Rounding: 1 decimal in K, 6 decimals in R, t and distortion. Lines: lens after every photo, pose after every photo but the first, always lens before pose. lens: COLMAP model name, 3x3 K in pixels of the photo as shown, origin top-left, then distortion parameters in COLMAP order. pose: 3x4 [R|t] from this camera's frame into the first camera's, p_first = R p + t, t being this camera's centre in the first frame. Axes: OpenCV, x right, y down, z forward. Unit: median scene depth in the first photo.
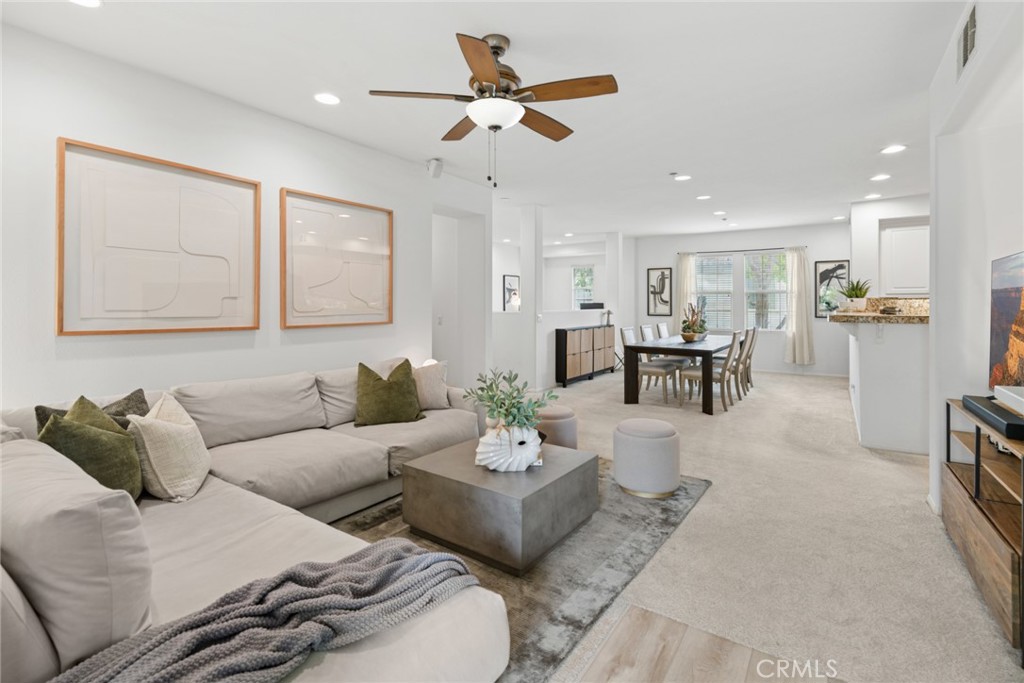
lens RADIAL K [[468.9, 0, 511.7], [0, 468.9, 304.6], [0, 0, 1]] dist [-0.001349, 0.001218]
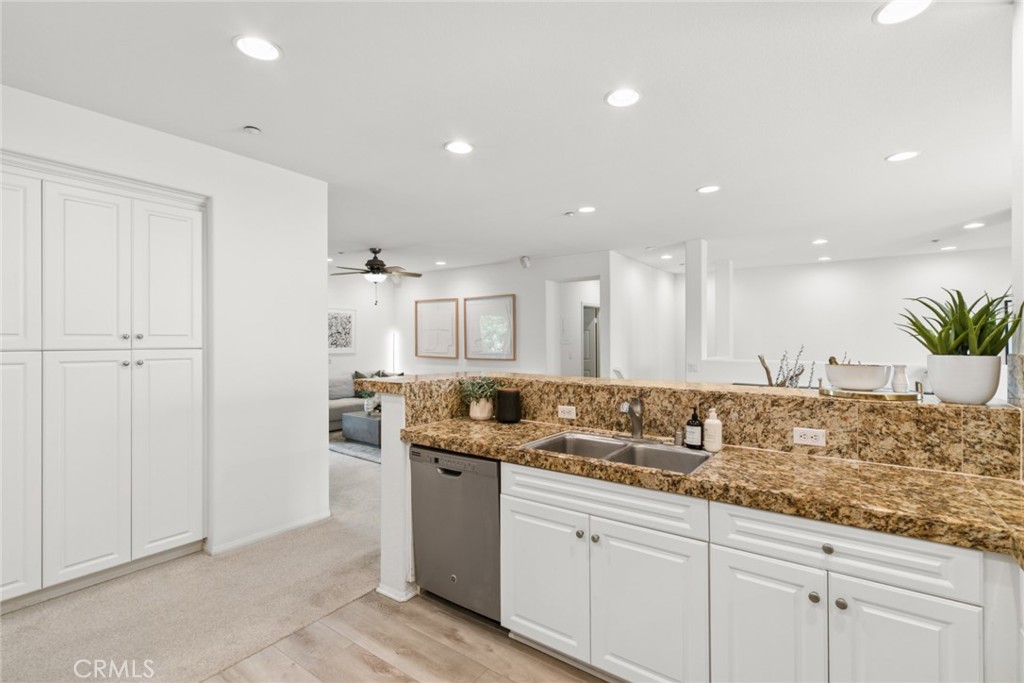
lens RADIAL K [[468.9, 0, 518.5], [0, 468.9, 342.6], [0, 0, 1]] dist [-0.001349, 0.001218]
pose [[-0.013046, 0.004536, -0.999905, 0.755021], [-0.000539, 0.999990, 0.004544, -0.016458], [0.999915, 0.000598, -0.013043, 0.540731]]
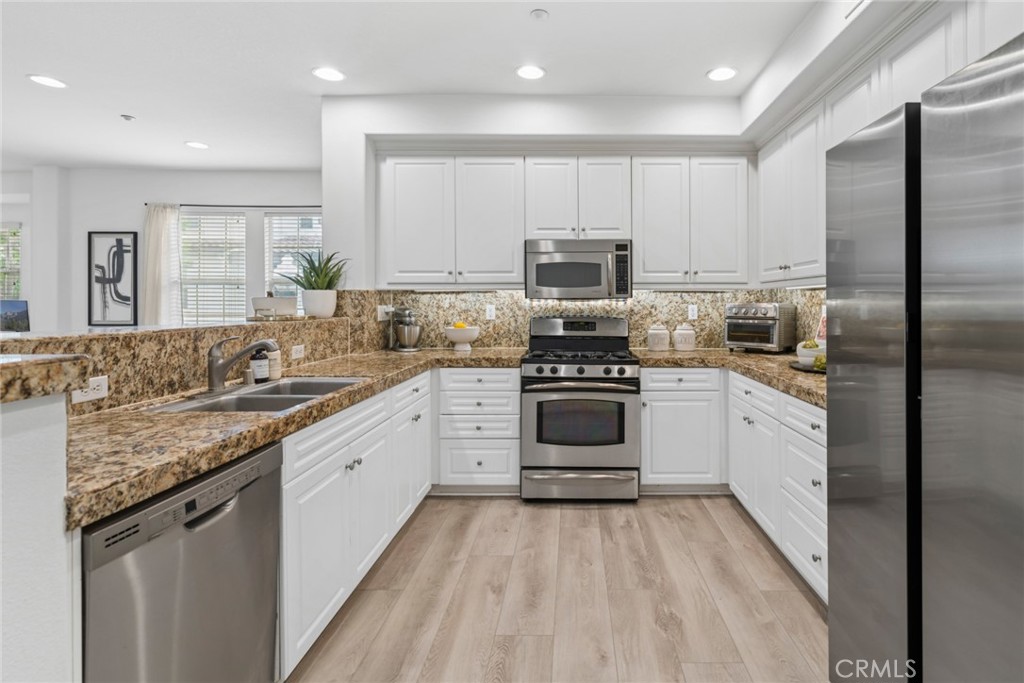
lens RADIAL K [[496.7, 0, 571.7], [0, 496.7, 304.9], [0, 0, 1]] dist [0.003059, -0.000583]
pose [[0.824445, -0.003254, 0.565933, 0.486493], [0.001123, 0.999991, 0.004113, -0.000339], [-0.565941, -0.002756, 0.824441, 0.318700]]
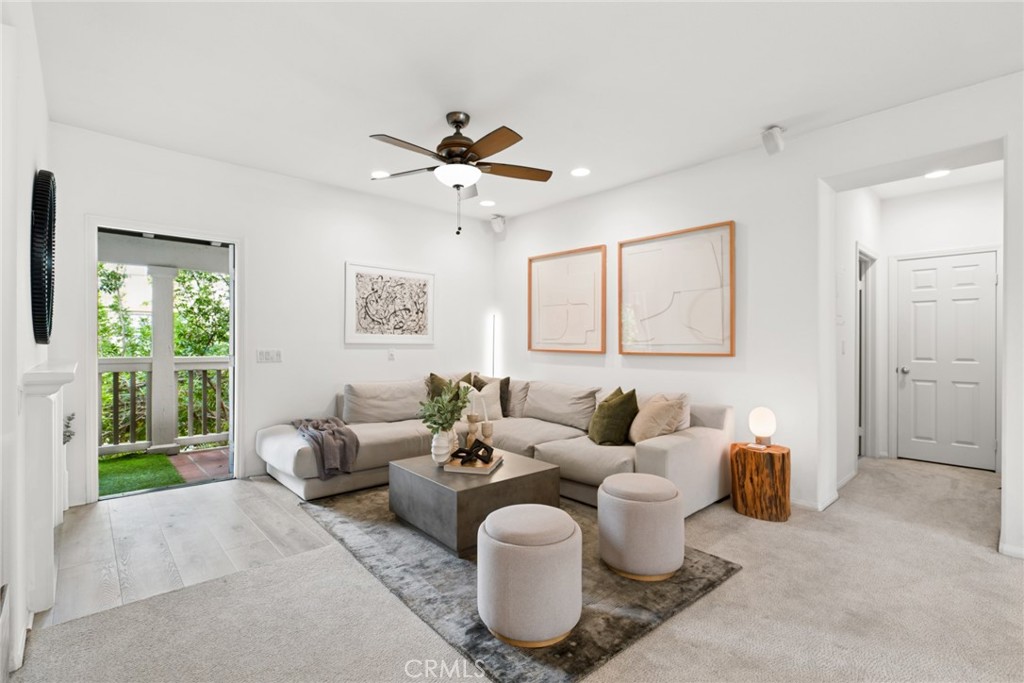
lens RADIAL K [[468.9, 0, 511.9], [0, 468.9, 345.5], [0, 0, 1]] dist [-0.001349, 0.001218]
pose [[-0.232252, 0.002360, -0.972653, 0.336786], [-0.003534, 0.999988, 0.003270, 0.010462], [0.972649, 0.004197, -0.232241, 0.423451]]
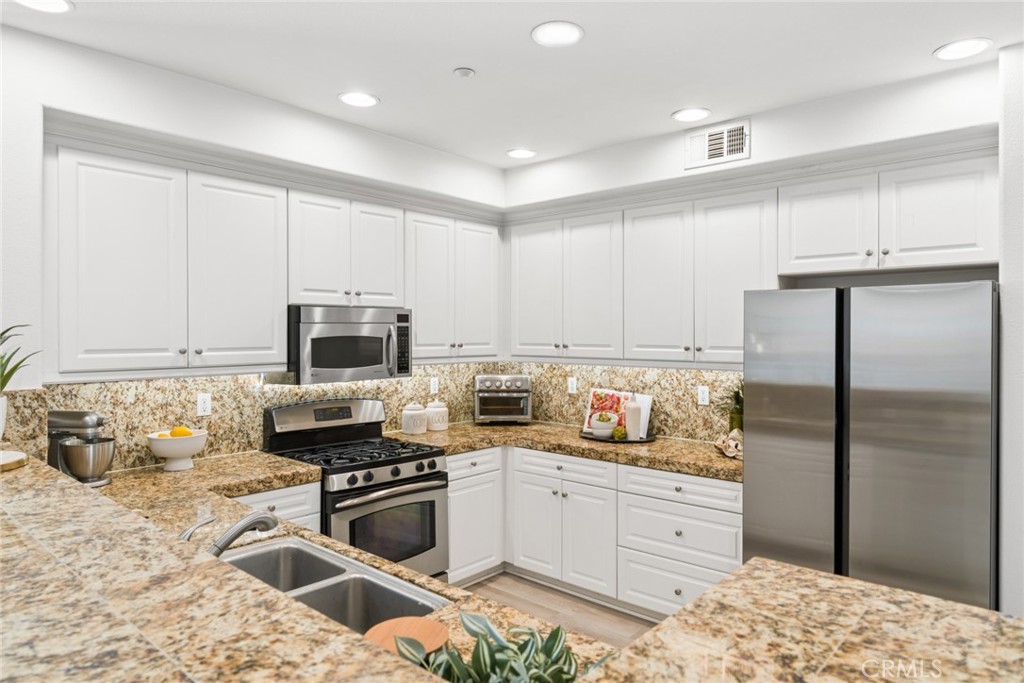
lens RADIAL K [[635.9, 0, 515.3], [0, 635.9, 336.6], [0, 0, 1]] dist [0.001375, 0.004762]
pose [[0.127219, -0.008215, 0.991841, 0.323900], [-0.001494, 0.999963, 0.008474, -0.036396], [-0.991873, -0.002560, 0.127202, 0.496027]]
